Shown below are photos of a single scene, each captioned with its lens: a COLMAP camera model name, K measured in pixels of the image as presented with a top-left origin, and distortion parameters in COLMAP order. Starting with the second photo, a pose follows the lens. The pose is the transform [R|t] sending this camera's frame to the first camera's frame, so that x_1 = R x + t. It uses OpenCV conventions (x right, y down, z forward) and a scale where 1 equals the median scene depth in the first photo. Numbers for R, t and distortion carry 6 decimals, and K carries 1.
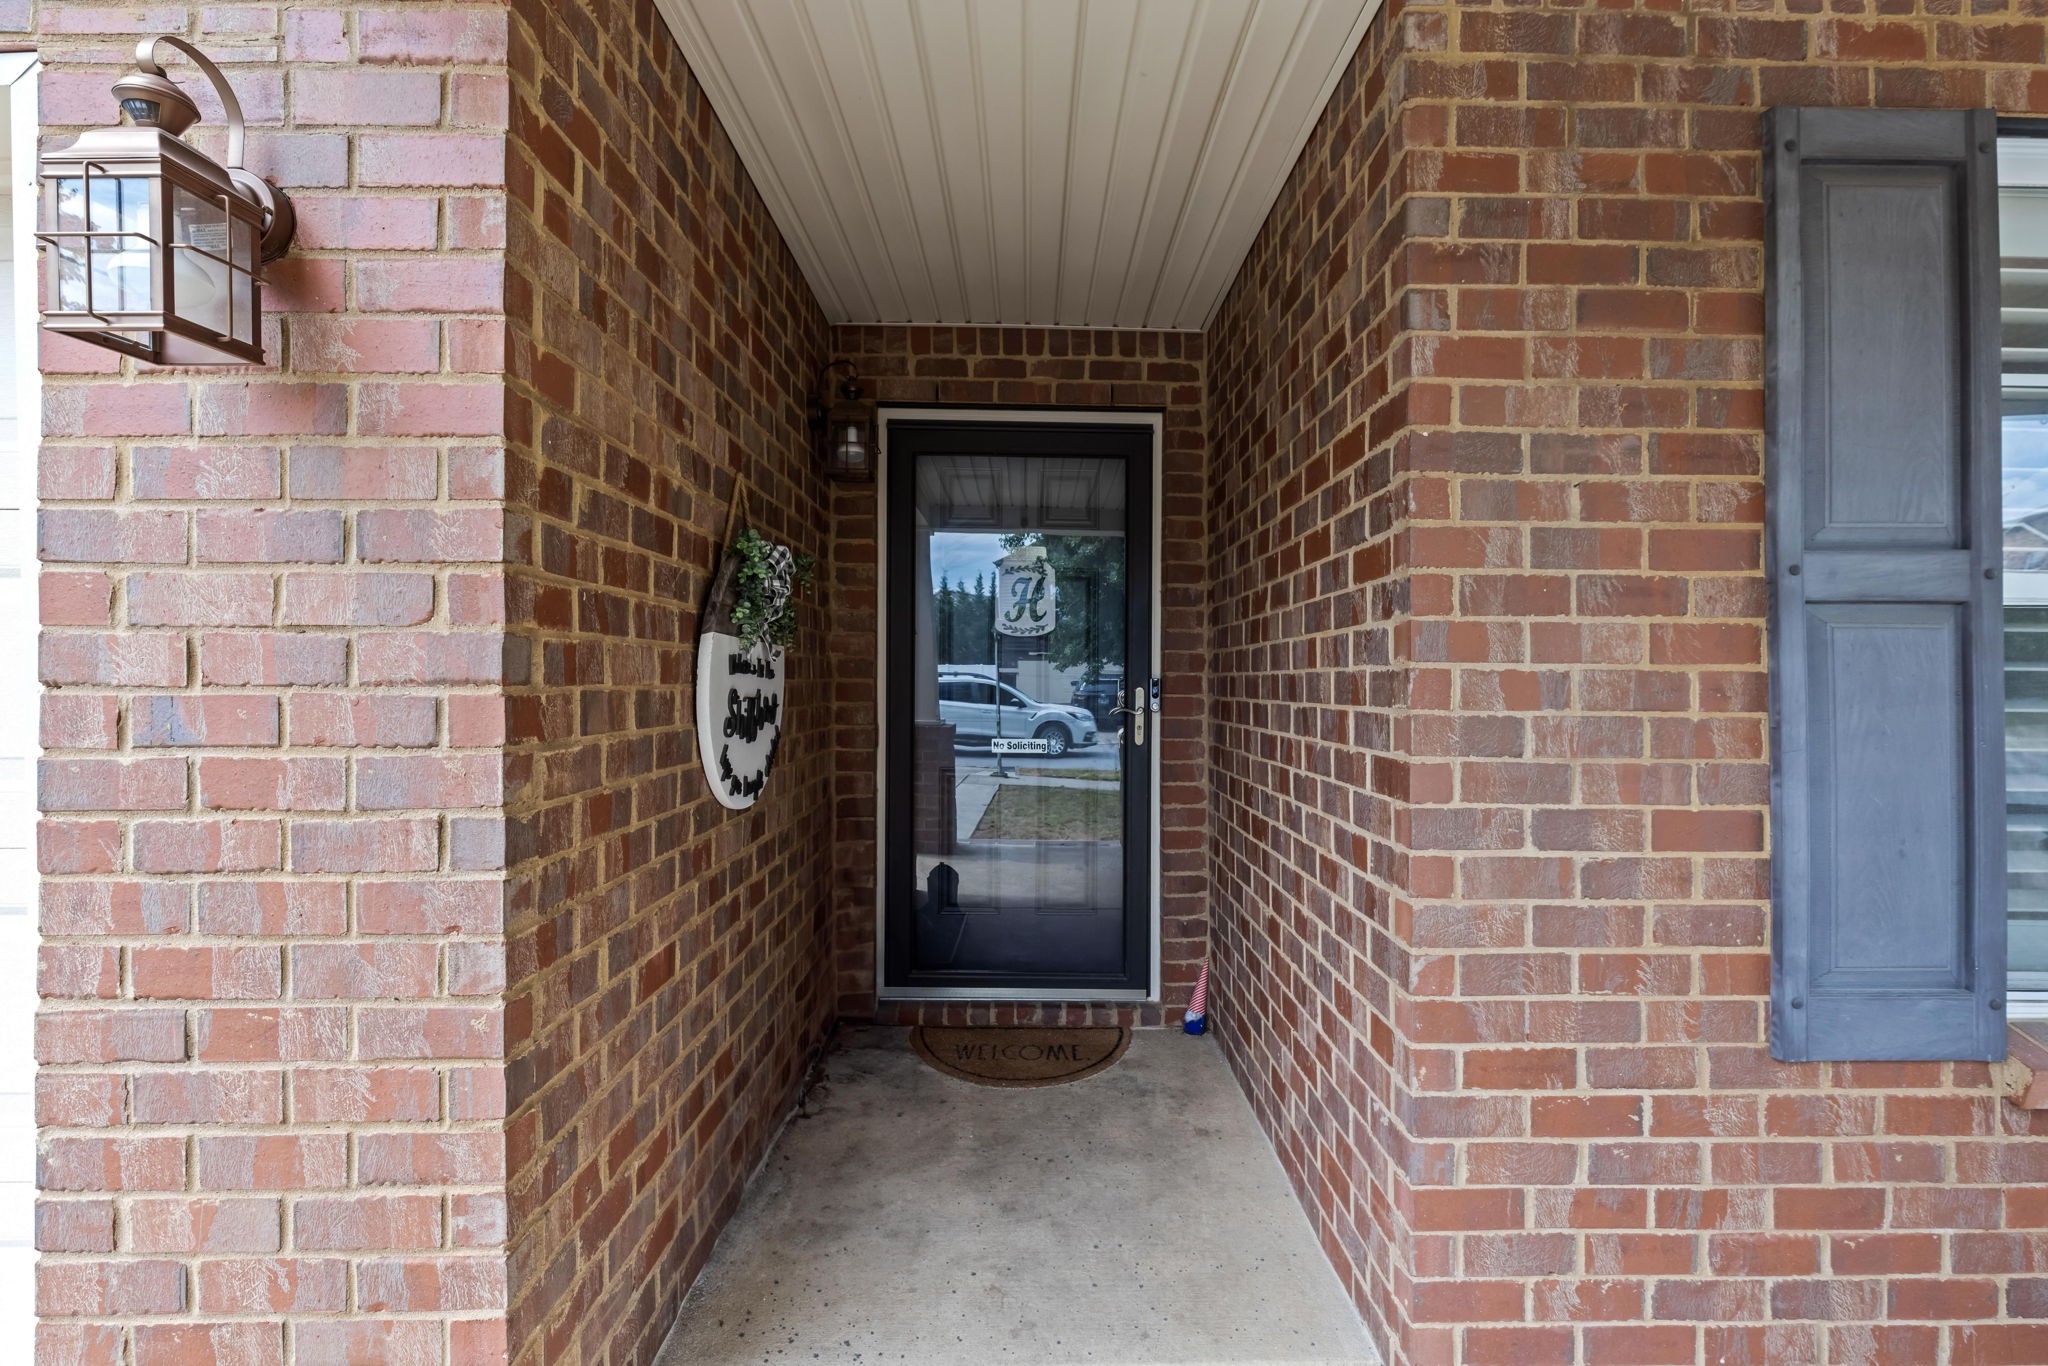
lens RADIAL K [[951.9, 0, 1025.1], [0, 951.9, 697.9], [0, 0, 1]] dist [0.001359, 0.000263]
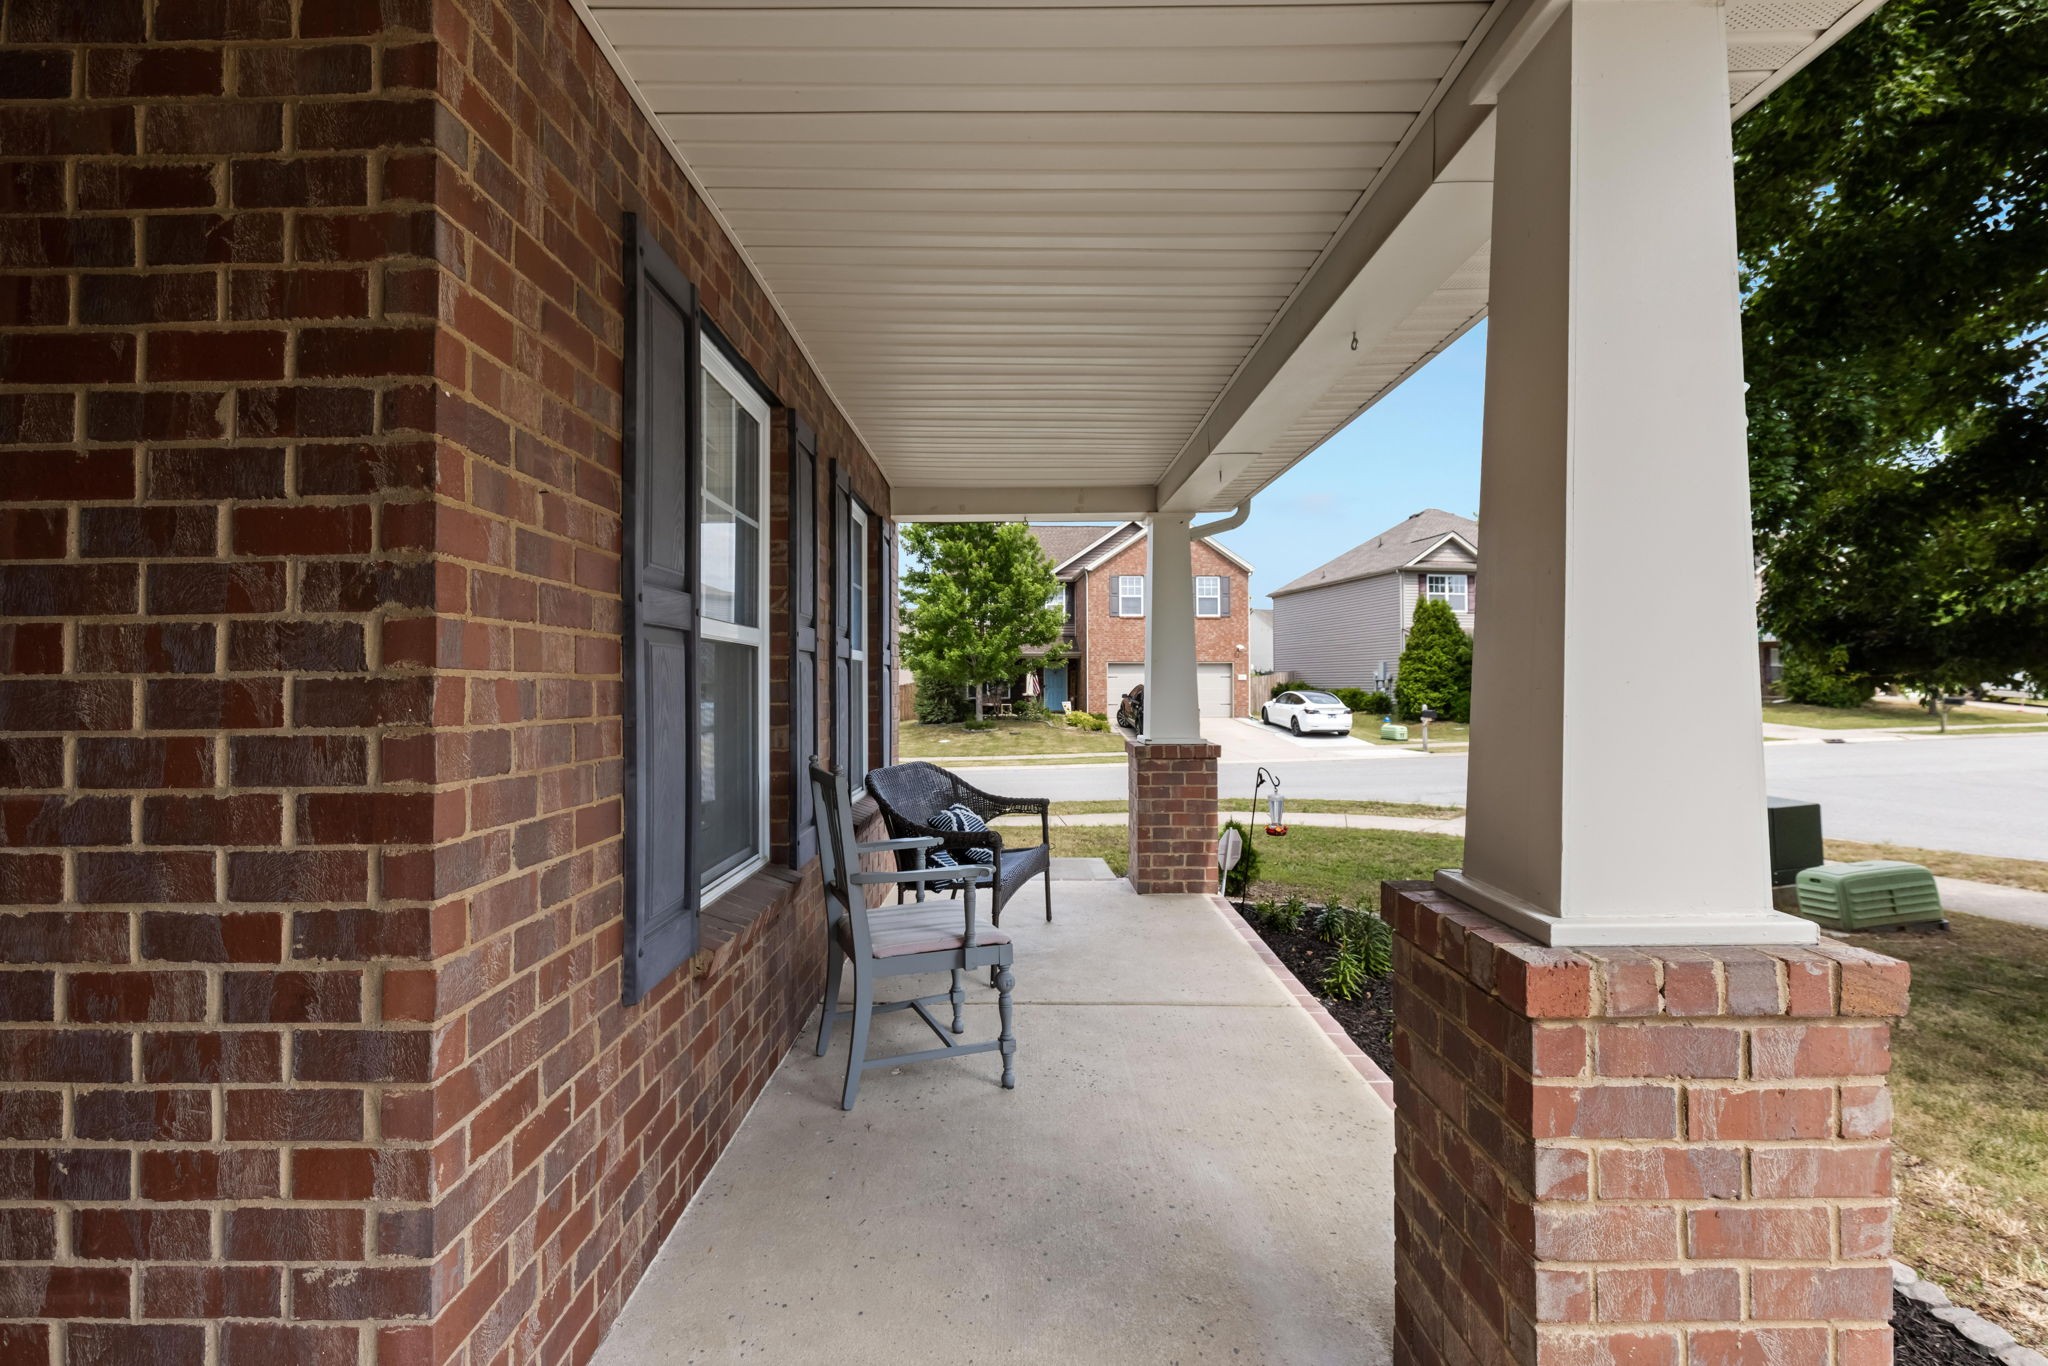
lens RADIAL K [[955.7, 0, 1024.0], [0, 955.7, 683.0], [0, 0, 1]] dist [0.000766, -0.000040]
pose [[-0.003767, -0.001197, 0.999992, -0.408357], [0.023576, 0.999721, 0.001285, -0.014359], [-0.999715, 0.023581, -0.003738, 0.499360]]
